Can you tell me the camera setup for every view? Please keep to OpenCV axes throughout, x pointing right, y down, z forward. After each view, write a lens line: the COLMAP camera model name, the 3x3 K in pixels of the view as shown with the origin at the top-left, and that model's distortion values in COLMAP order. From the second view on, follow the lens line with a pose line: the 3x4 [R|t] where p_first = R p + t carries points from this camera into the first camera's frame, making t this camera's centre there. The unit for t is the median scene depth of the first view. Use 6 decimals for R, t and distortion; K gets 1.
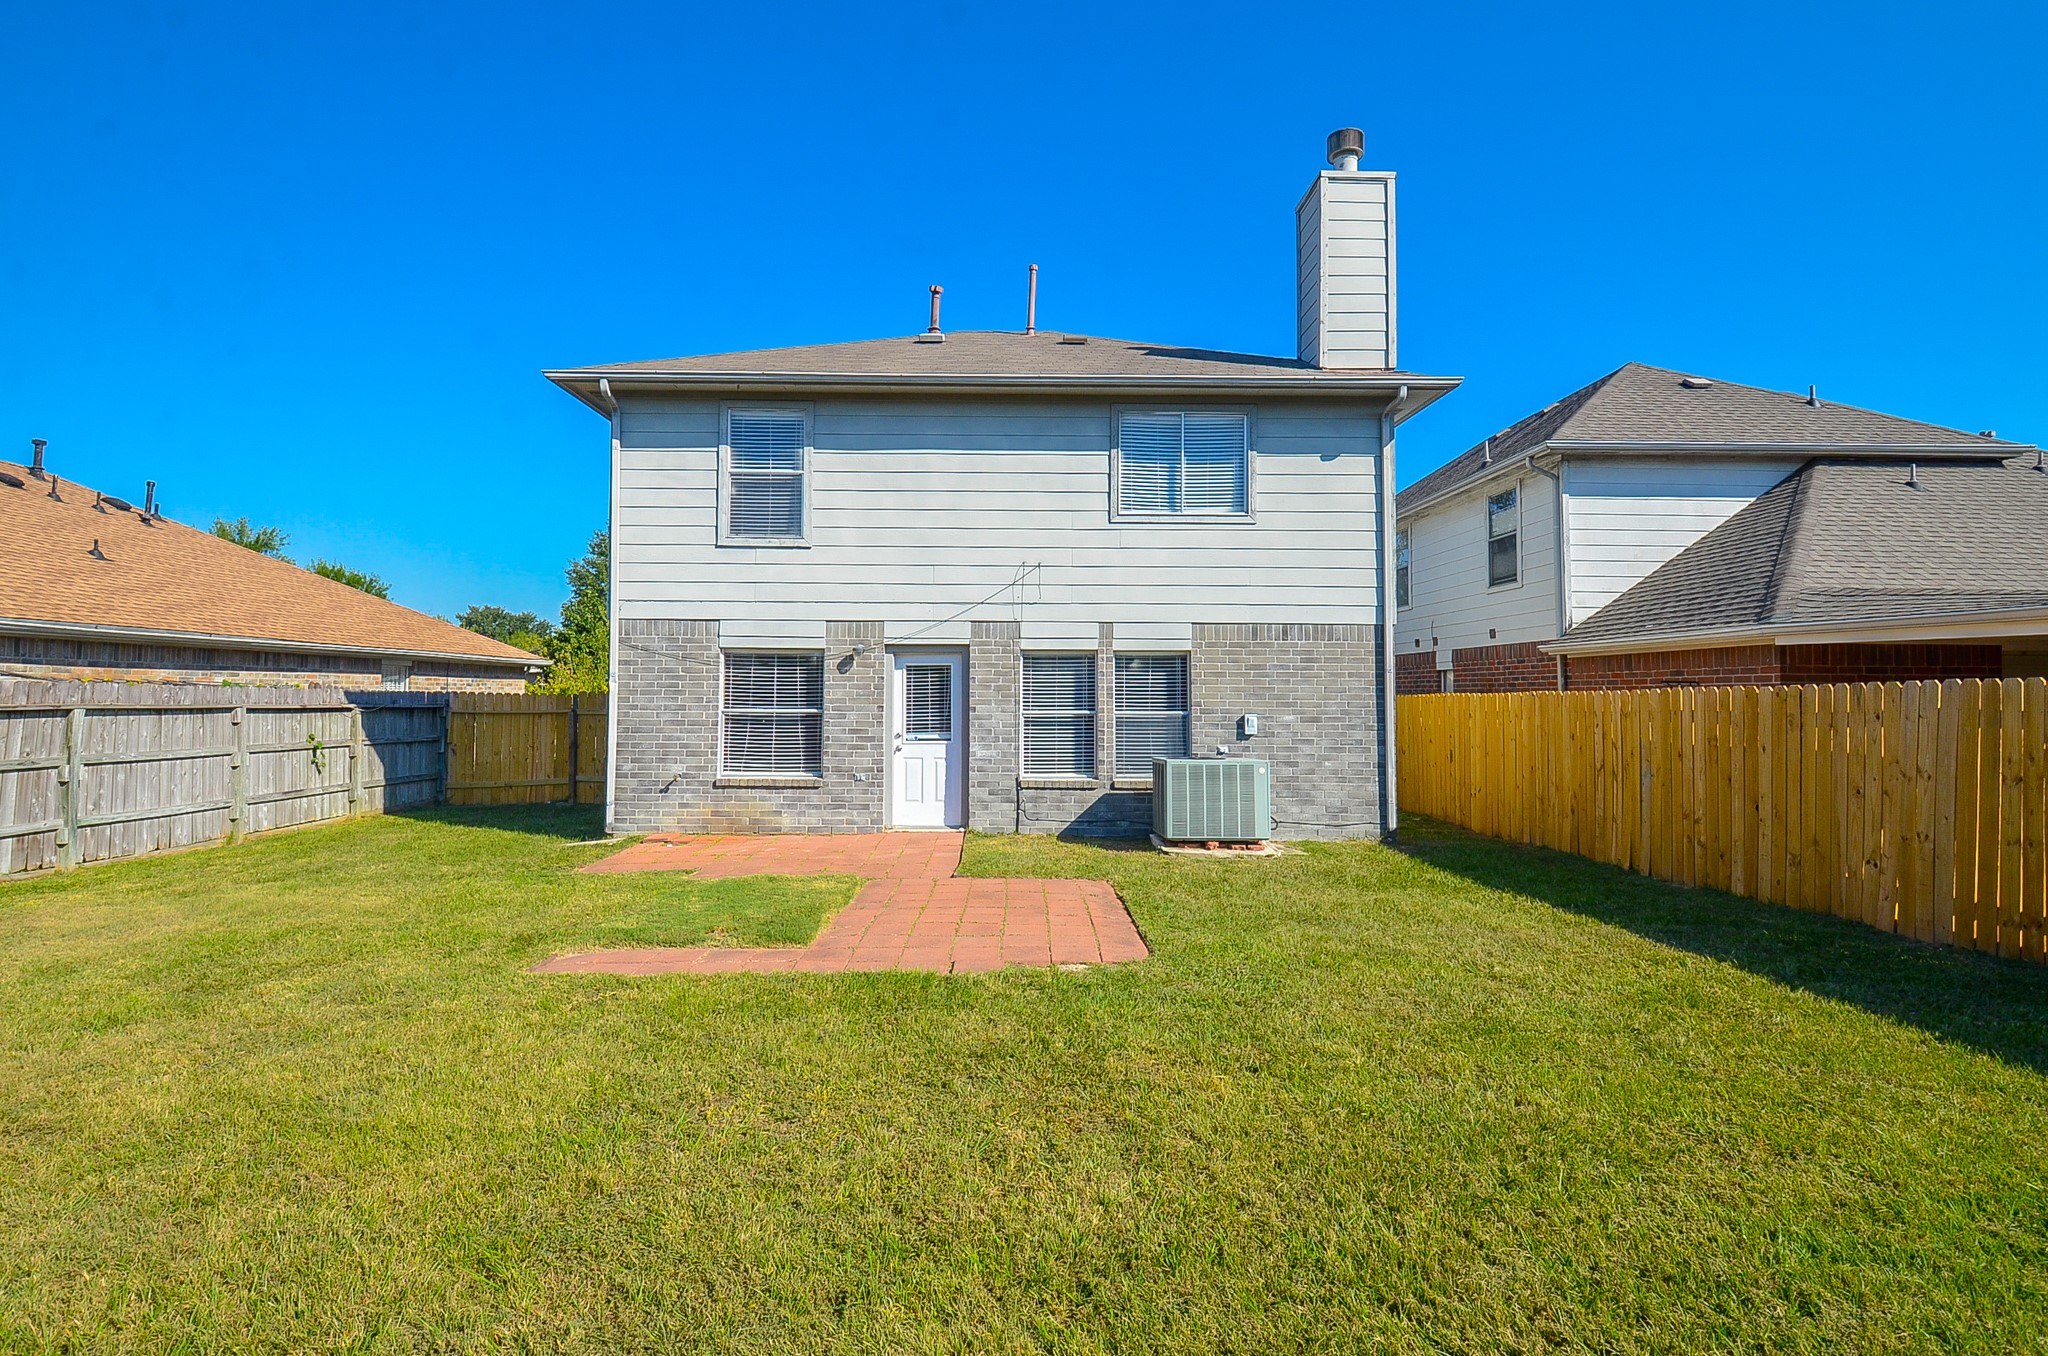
lens RADIAL K [[966.8, 0, 1005.3], [0, 966.8, 676.3], [0, 0, 1]] dist [-0.013711, -0.003722]
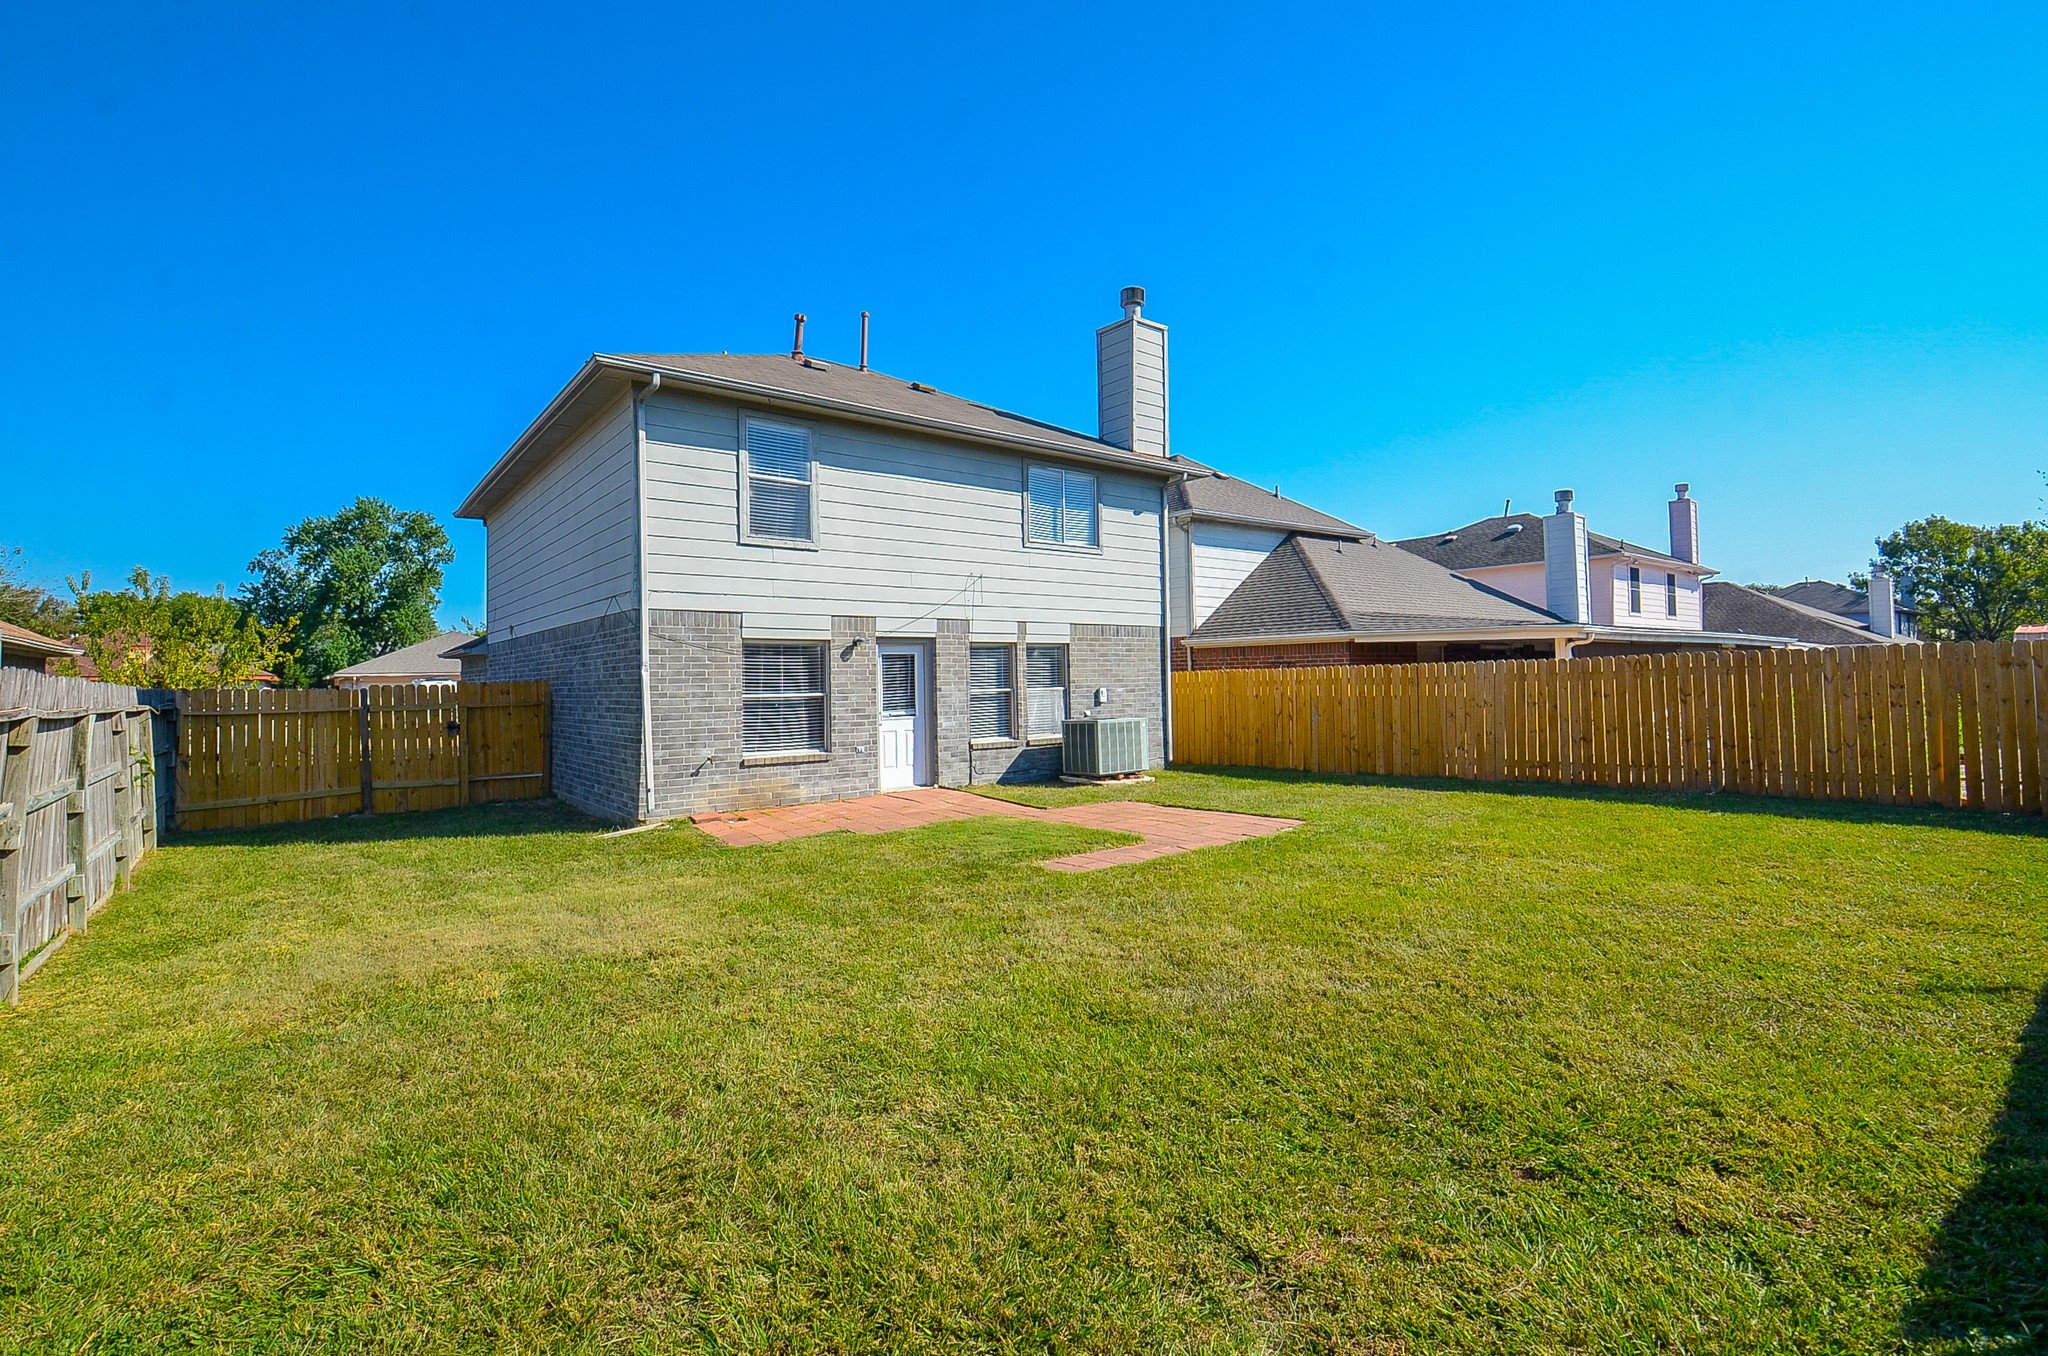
lens RADIAL K [[928.3, 0, 985.8], [0, 928.3, 675.3], [0, 0, 1]] dist [0.001162, -0.004454]
pose [[0.794606, -0.015947, 0.606916, -0.713426], [0.007117, 0.999831, 0.016954, -0.003791], [-0.607084, -0.009153, 0.794585, 0.009236]]
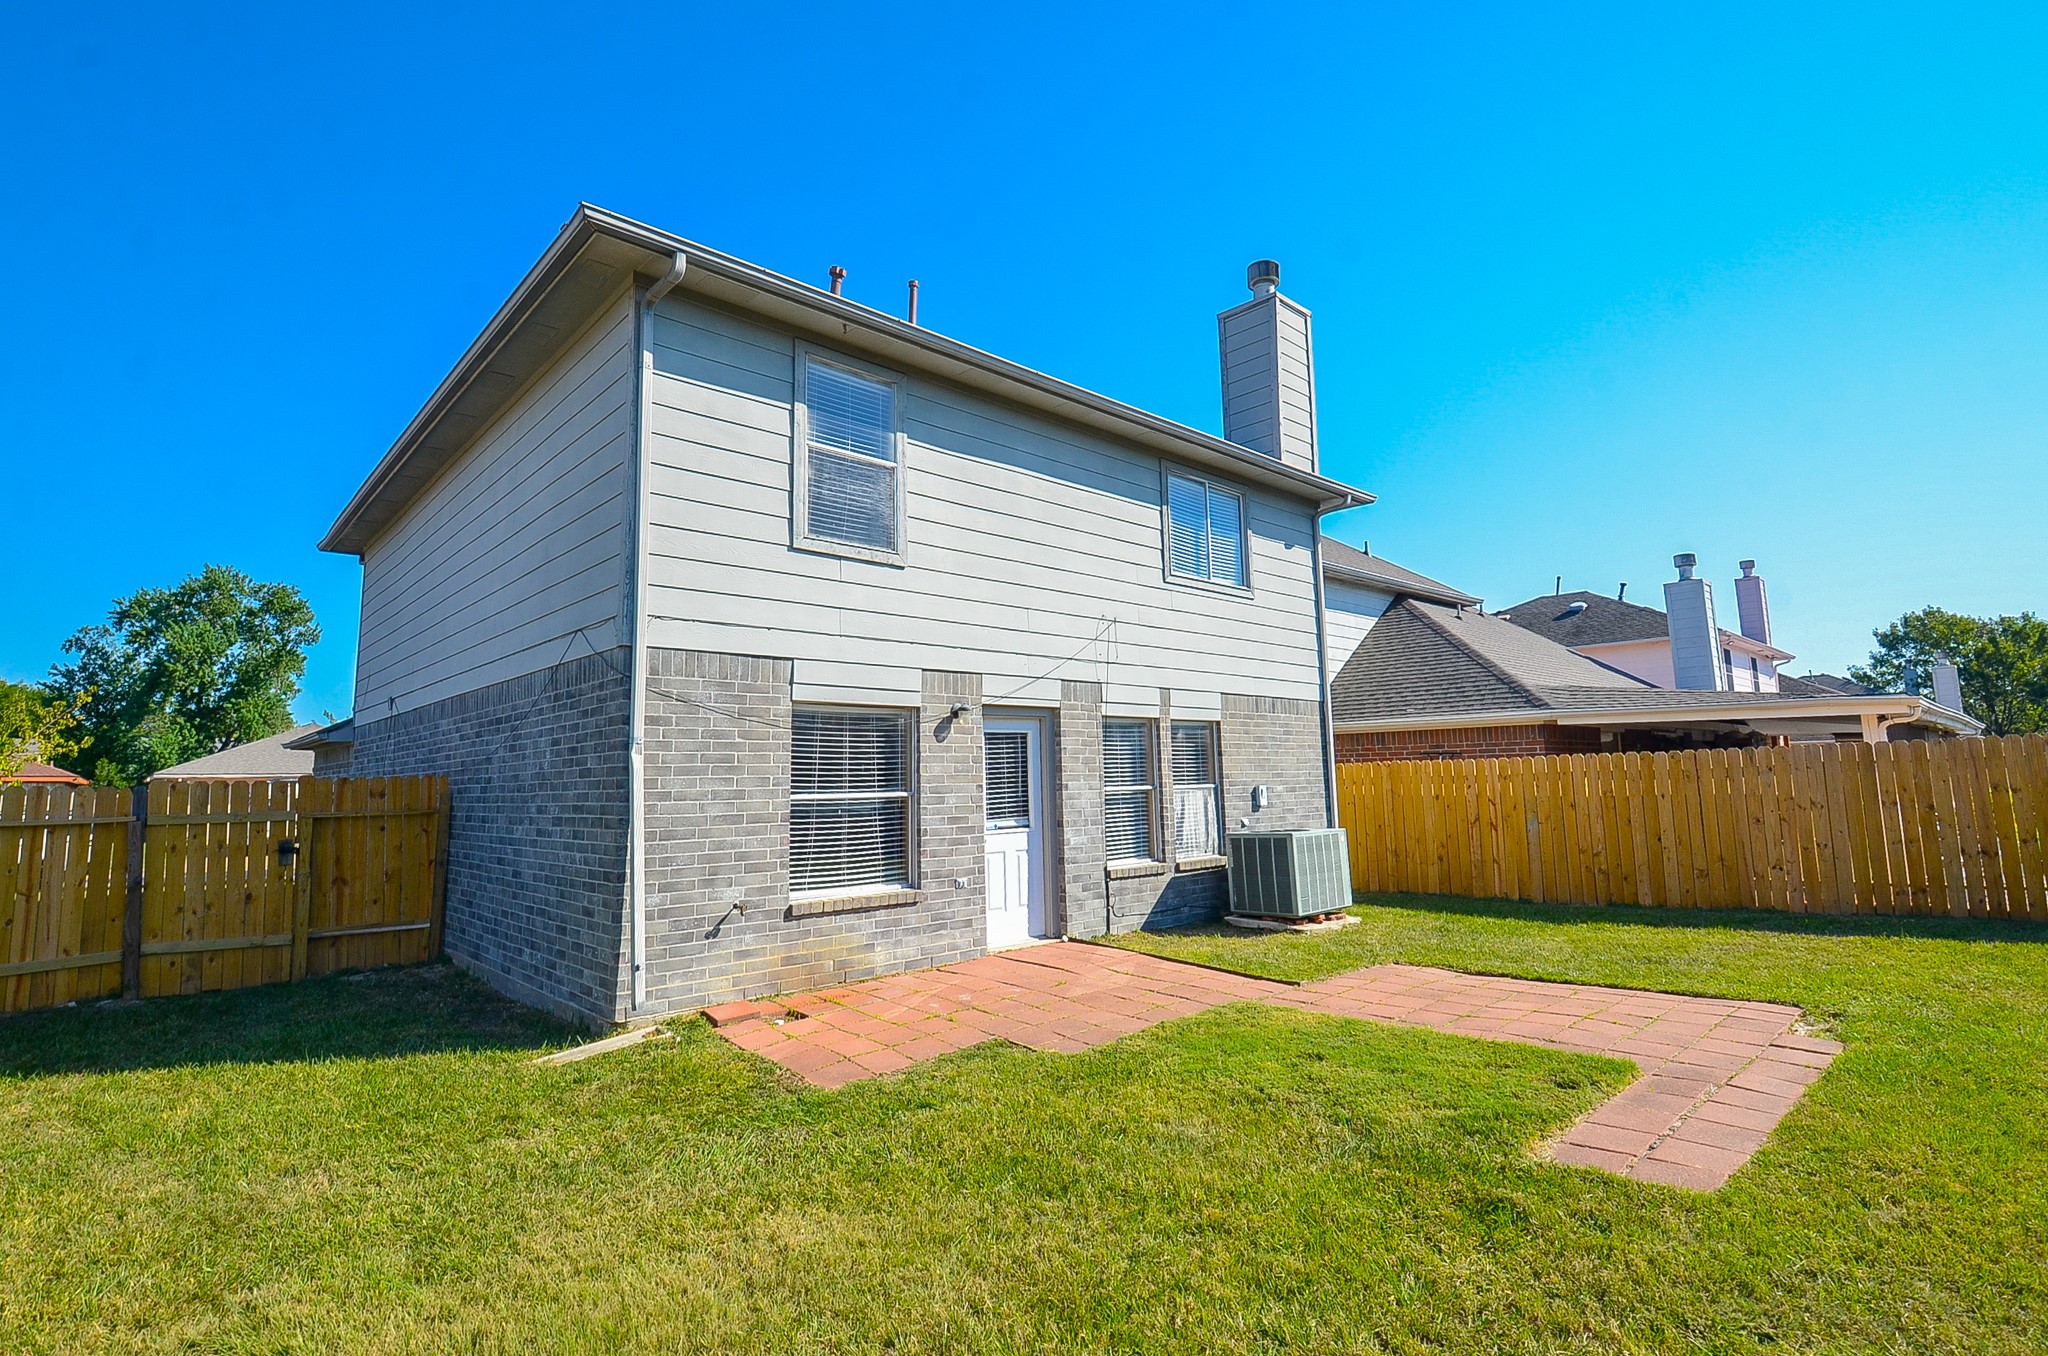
lens RADIAL K [[985.0, 0, 981.9], [0, 985.0, 659.6], [0, 0, 1]] dist [-0.009688, -0.008617]
pose [[0.745418, 0.063226, 0.663592, -0.648049], [0.007946, 0.994578, -0.103687, 0.012810], [-0.666550, 0.082563, 0.740874, 0.418080]]
